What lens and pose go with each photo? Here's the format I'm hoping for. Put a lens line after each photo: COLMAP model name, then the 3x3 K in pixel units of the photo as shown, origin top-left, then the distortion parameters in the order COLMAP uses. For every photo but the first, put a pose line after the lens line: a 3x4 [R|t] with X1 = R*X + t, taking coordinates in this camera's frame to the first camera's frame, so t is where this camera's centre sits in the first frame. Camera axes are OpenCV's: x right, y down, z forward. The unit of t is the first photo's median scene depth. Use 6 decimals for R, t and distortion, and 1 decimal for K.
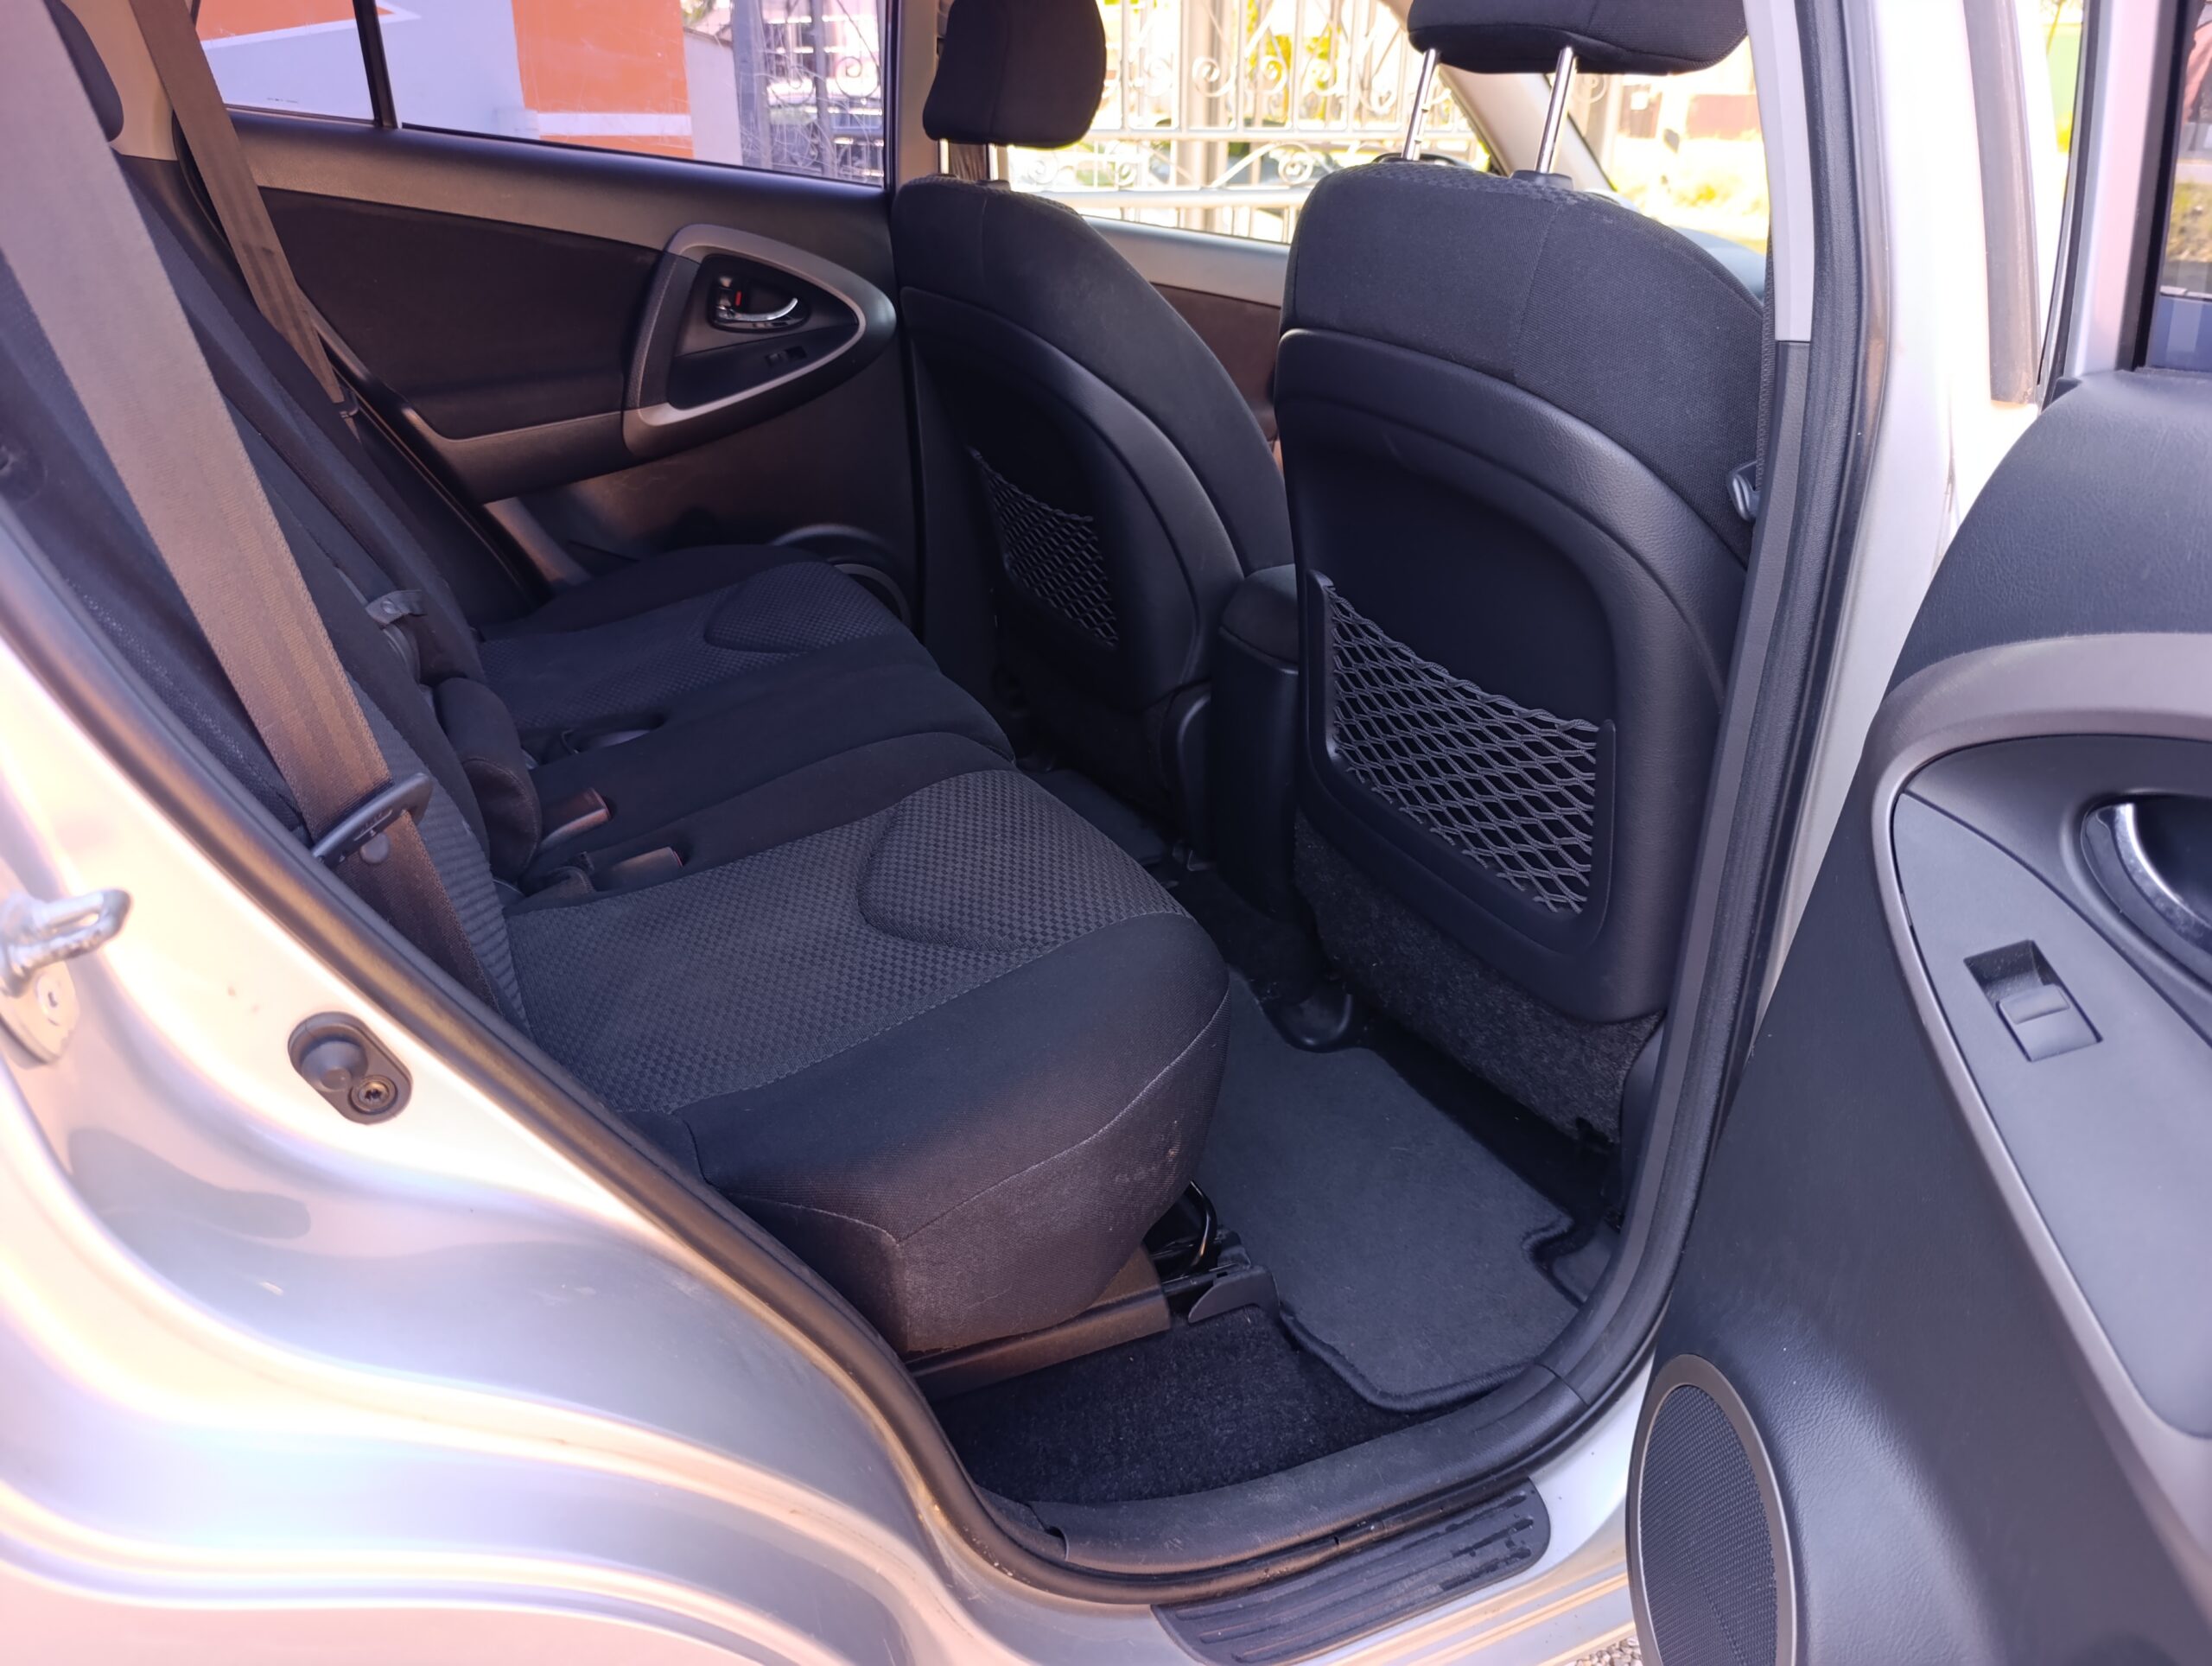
lens RADIAL K [[1525.7, 0, 1111.6], [0, 1525.7, 825.3], [0, 0, 1]] dist [0.046261, -0.081998]
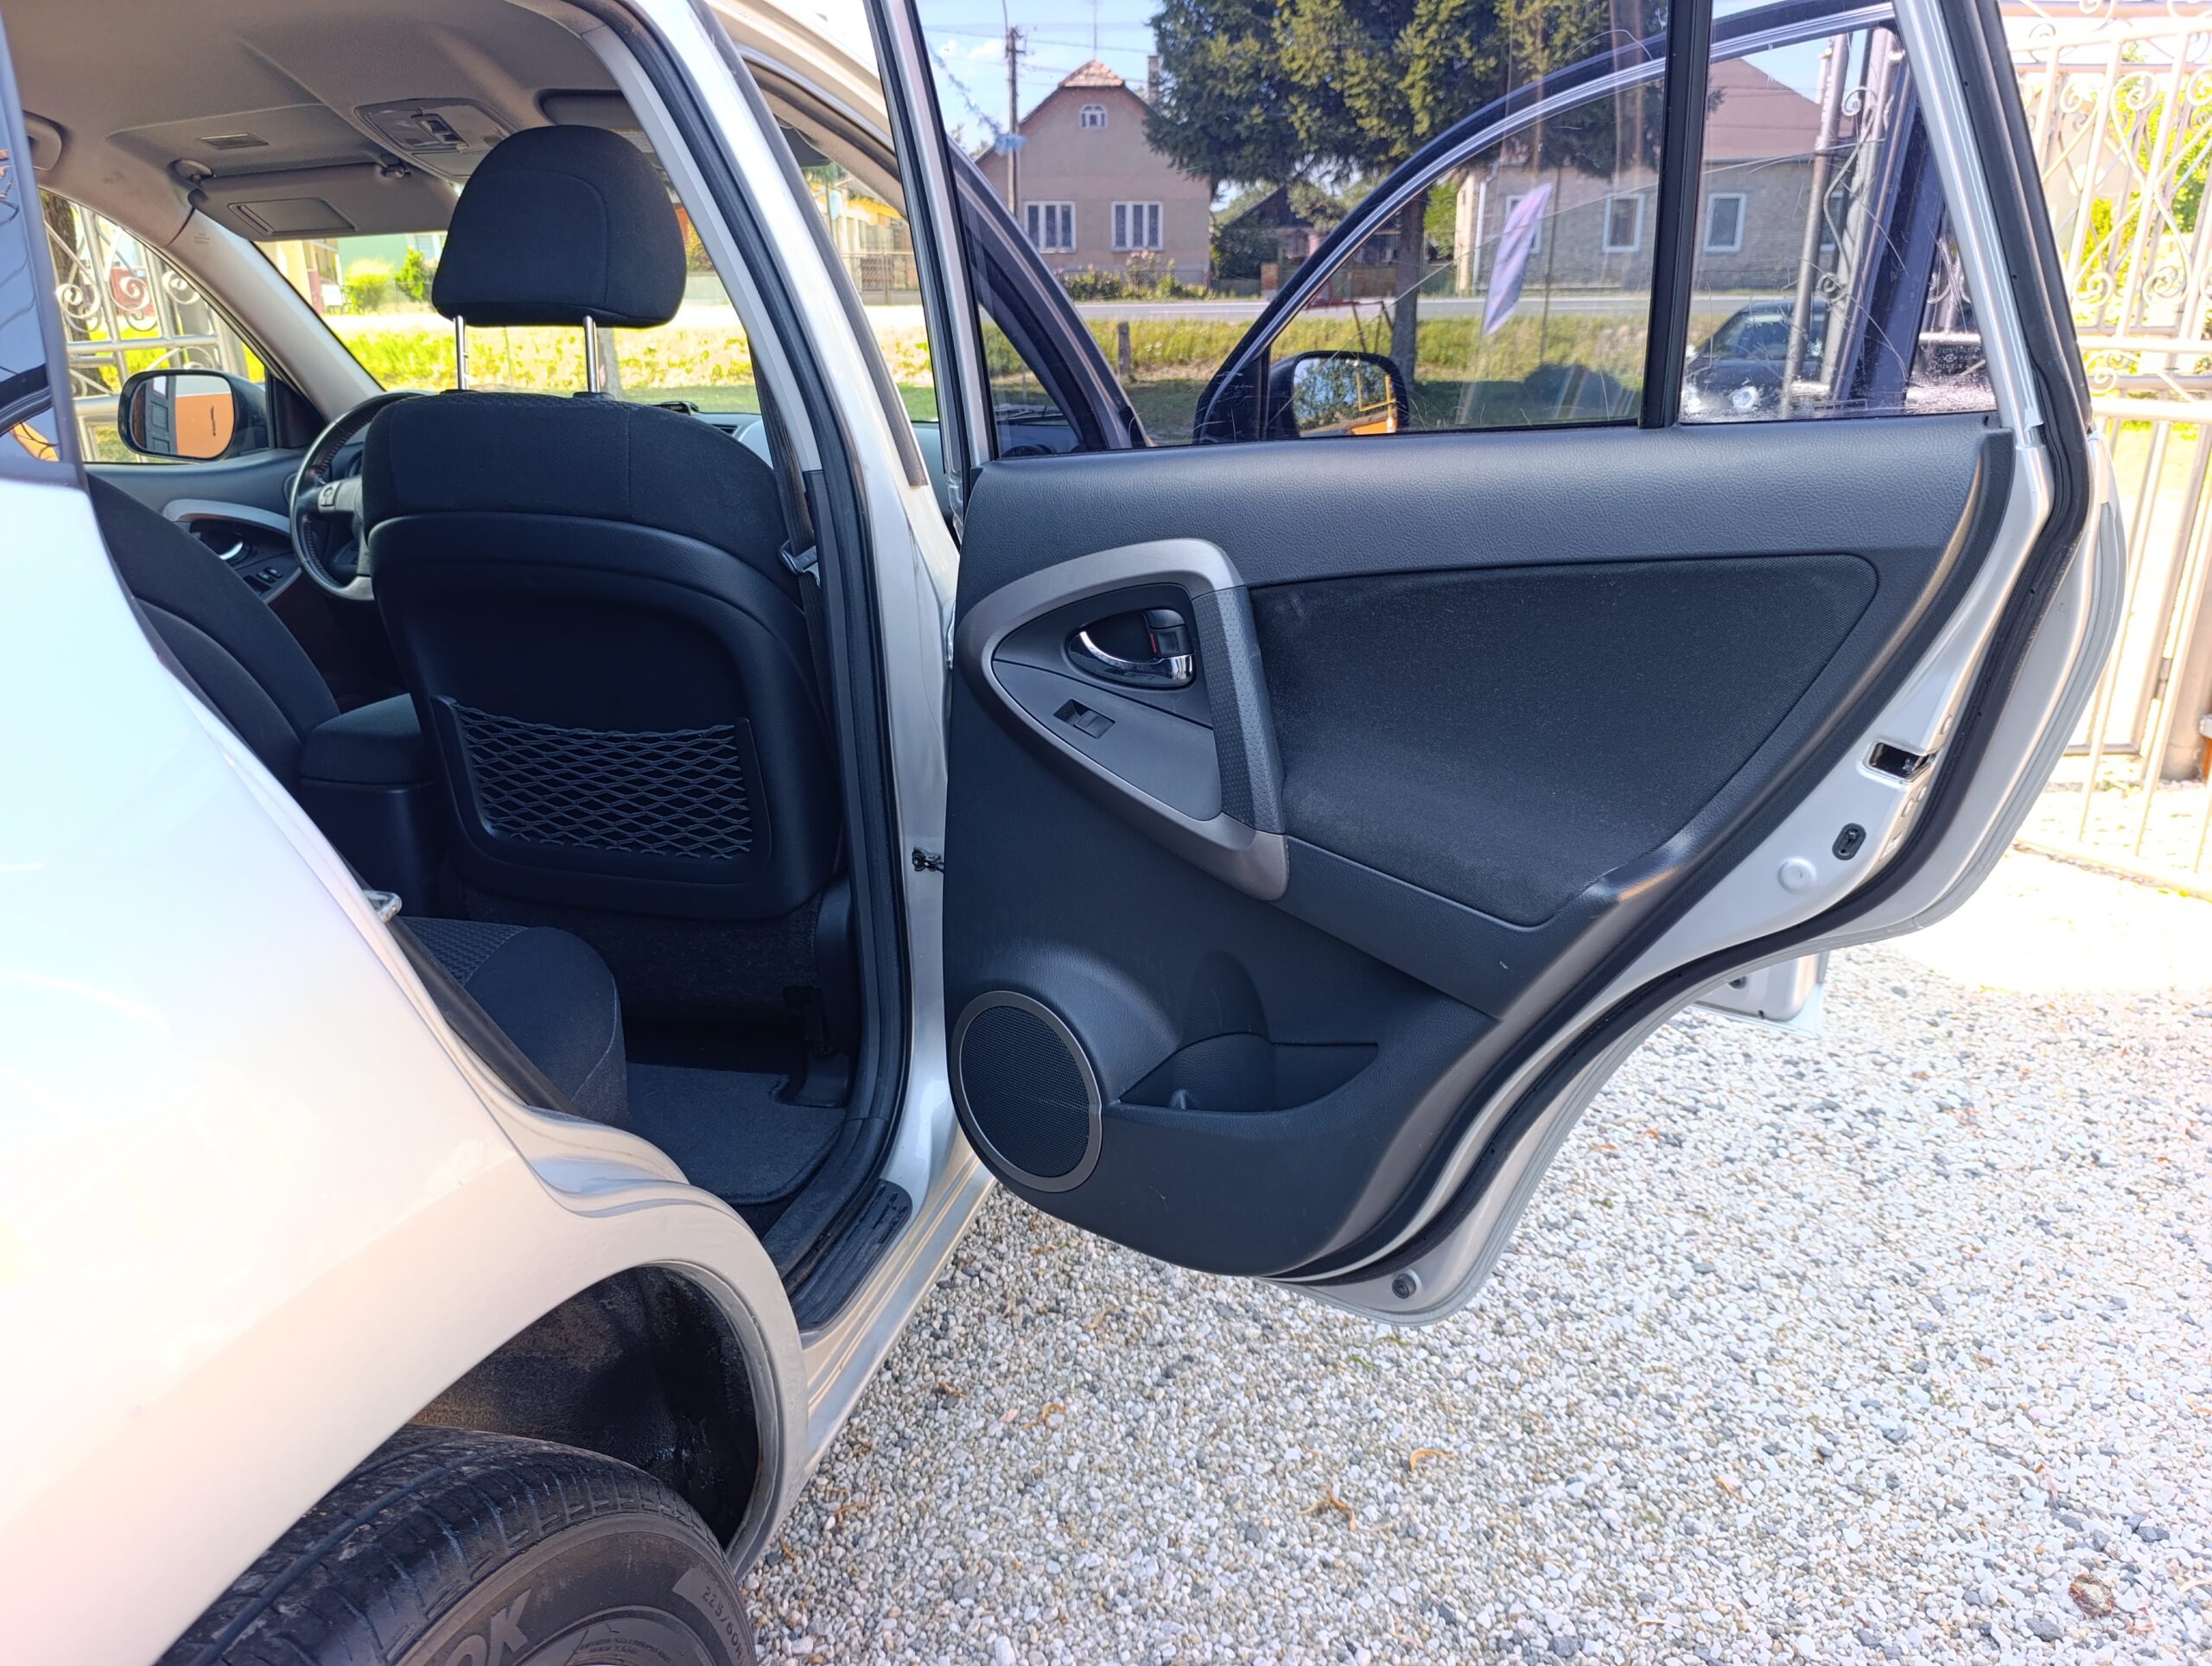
lens RADIAL K [[1550.4, 0, 1106.0], [0, 1550.4, 833.0], [0, 0, 1]] dist [0.006408, -0.020233]
pose [[0.646159, -0.299229, 0.702098, -0.540195], [0.355578, 0.932024, 0.069975, 0.059037], [-0.675310, 0.204436, 0.708634, -0.329381]]
